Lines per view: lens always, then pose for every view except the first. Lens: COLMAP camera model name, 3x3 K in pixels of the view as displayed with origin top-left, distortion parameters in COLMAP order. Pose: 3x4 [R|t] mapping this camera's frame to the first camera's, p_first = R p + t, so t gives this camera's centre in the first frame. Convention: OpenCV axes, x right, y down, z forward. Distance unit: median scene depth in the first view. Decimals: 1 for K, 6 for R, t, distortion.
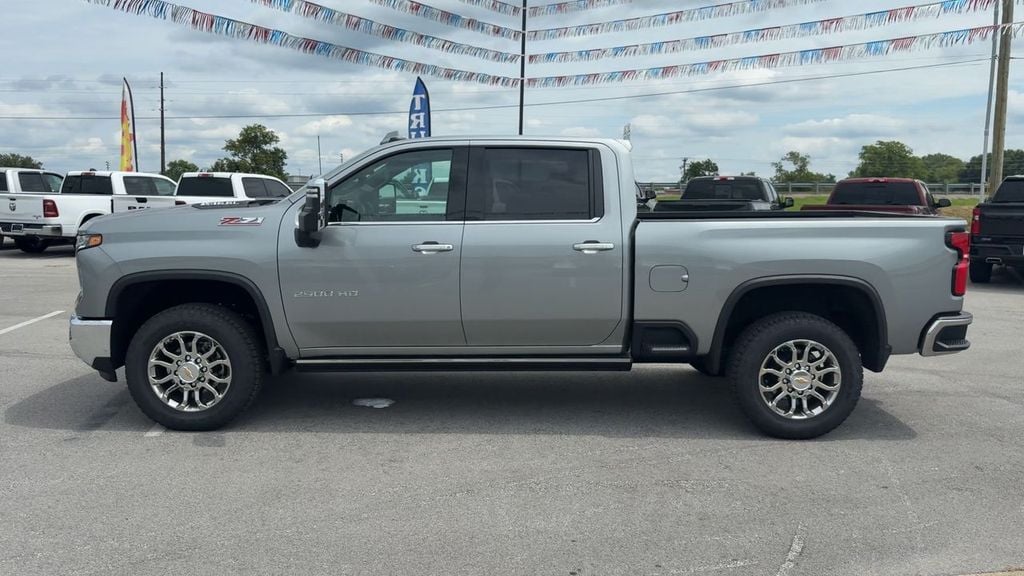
lens RADIAL K [[809.0, 0, 509.5], [0, 809.0, 288.1], [0, 0, 1]] dist [0.060443, -0.077880]
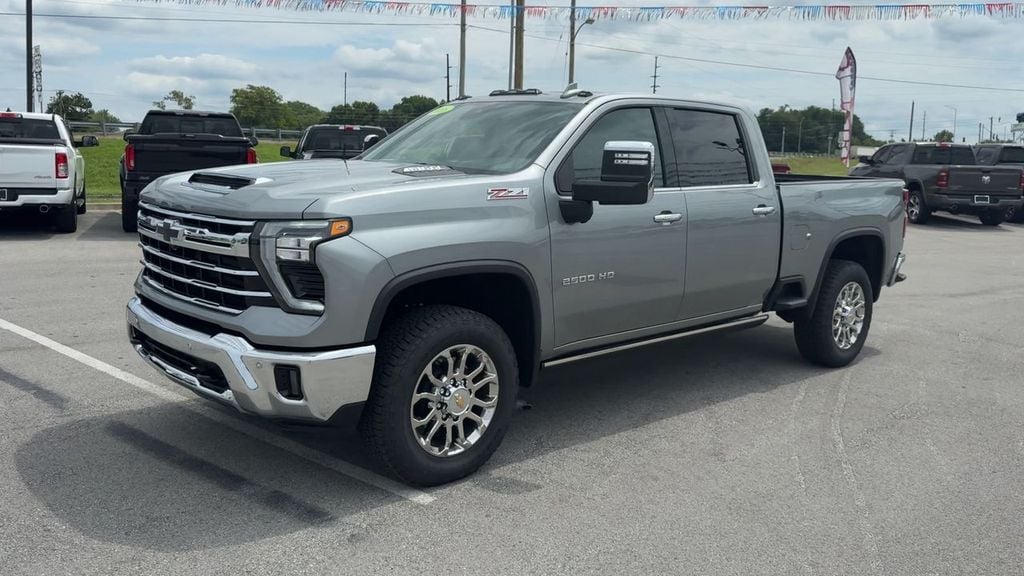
lens RADIAL K [[879.4, 0, 494.7], [0, 879.4, 240.2], [0, 0, 1]] dist [0.033884, -0.027166]
pose [[0.722962, -0.057487, 0.688492, -0.184623], [0.055183, 0.998153, 0.025397, -0.012046], [-0.688681, 0.019632, 0.724799, 0.082950]]
